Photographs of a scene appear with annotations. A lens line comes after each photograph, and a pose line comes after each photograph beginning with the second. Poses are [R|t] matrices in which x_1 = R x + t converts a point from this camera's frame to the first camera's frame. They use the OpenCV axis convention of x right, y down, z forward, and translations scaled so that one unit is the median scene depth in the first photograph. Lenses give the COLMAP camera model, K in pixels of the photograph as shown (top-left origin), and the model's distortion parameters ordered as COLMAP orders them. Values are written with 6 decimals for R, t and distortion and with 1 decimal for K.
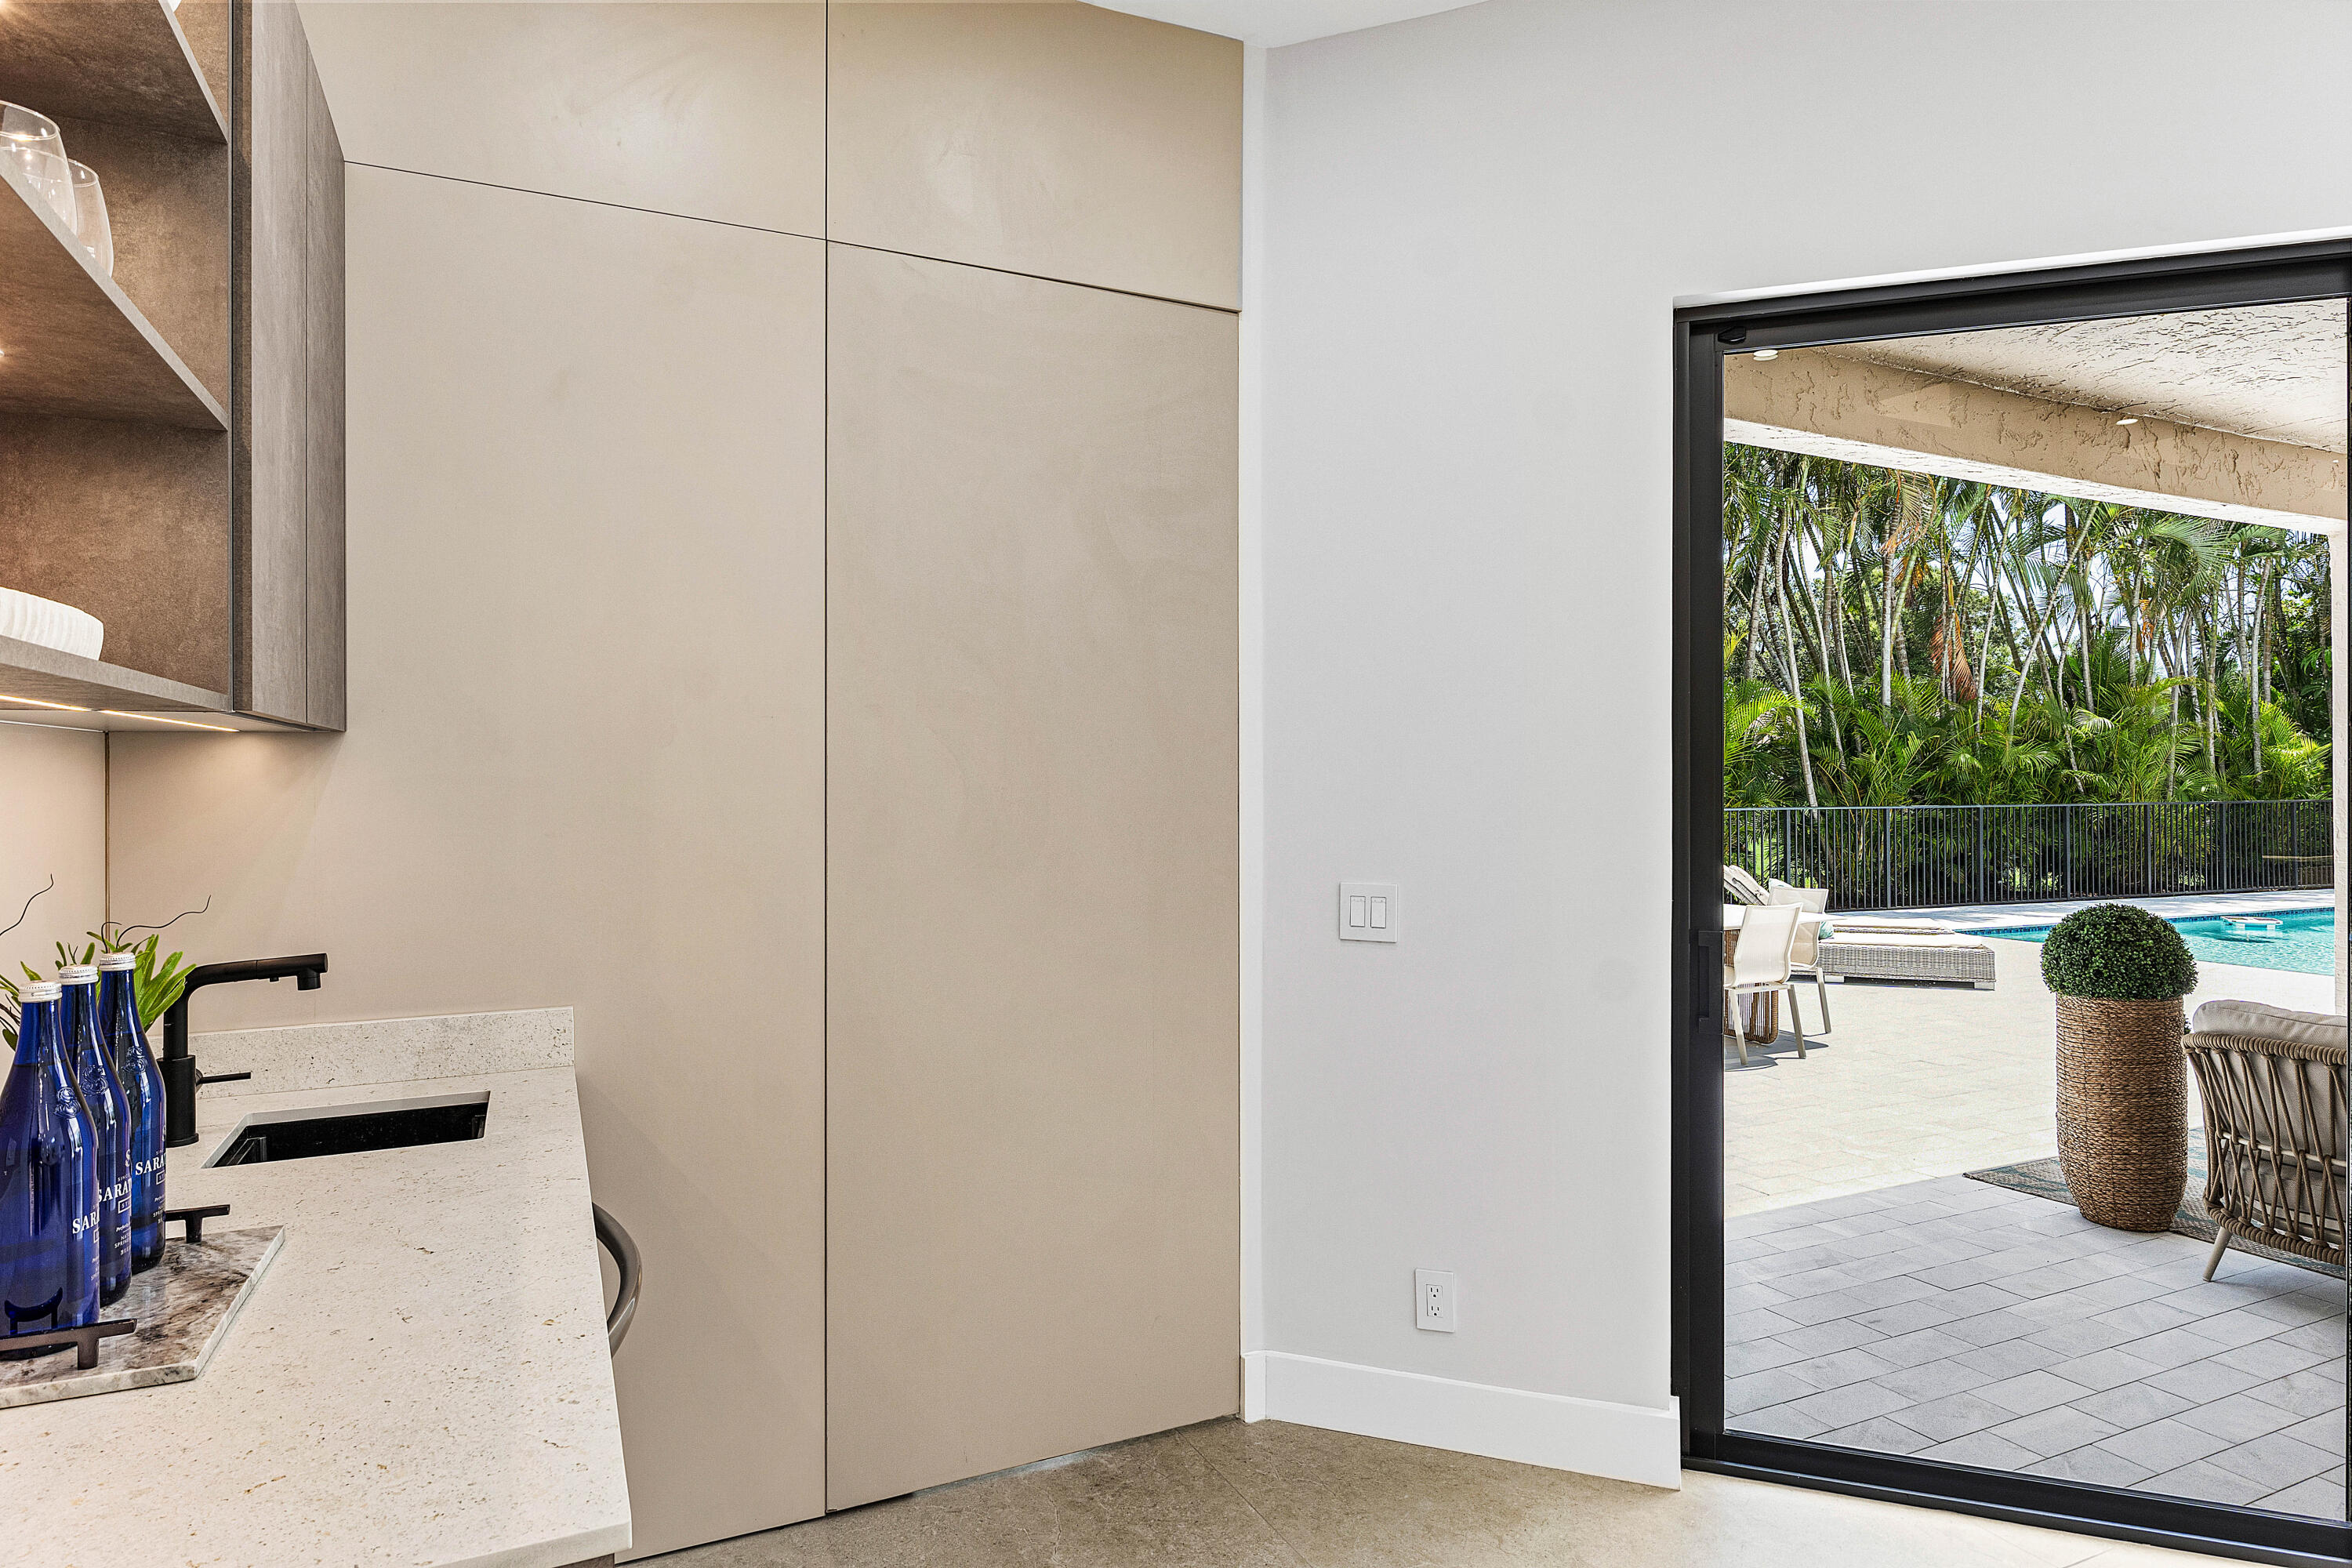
lens RADIAL K [[1338.5, 0, 1171.9], [0, 1338.5, 781.6], [0, 0, 1]] dist [0.057447, 0.000115]
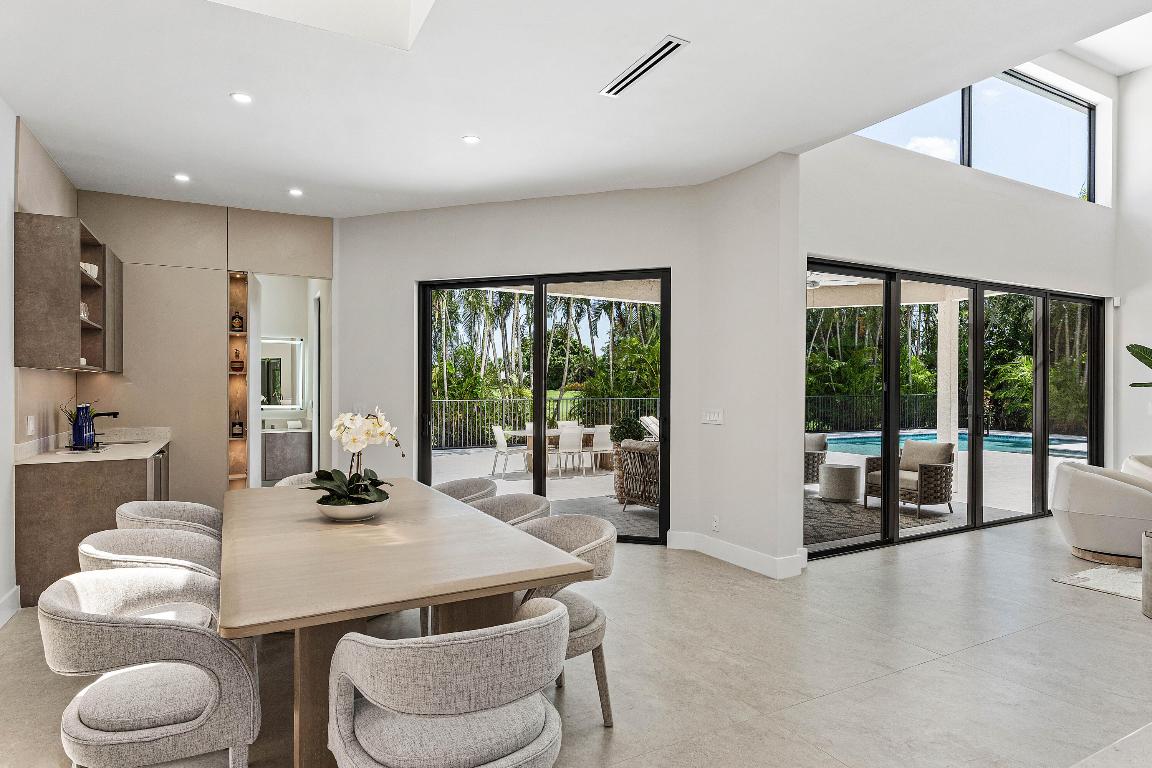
lens RADIAL K [[629.6, 0, 576.7], [0, 629.6, 386.3], [0, 0, 1]] dist [0.001218, 0.000221]
pose [[0.998818, -0.004337, 0.048421, 0.746961], [0.004684, 0.999964, -0.007043, 0.029379], [-0.048389, 0.007261, 0.998802, -1.101258]]
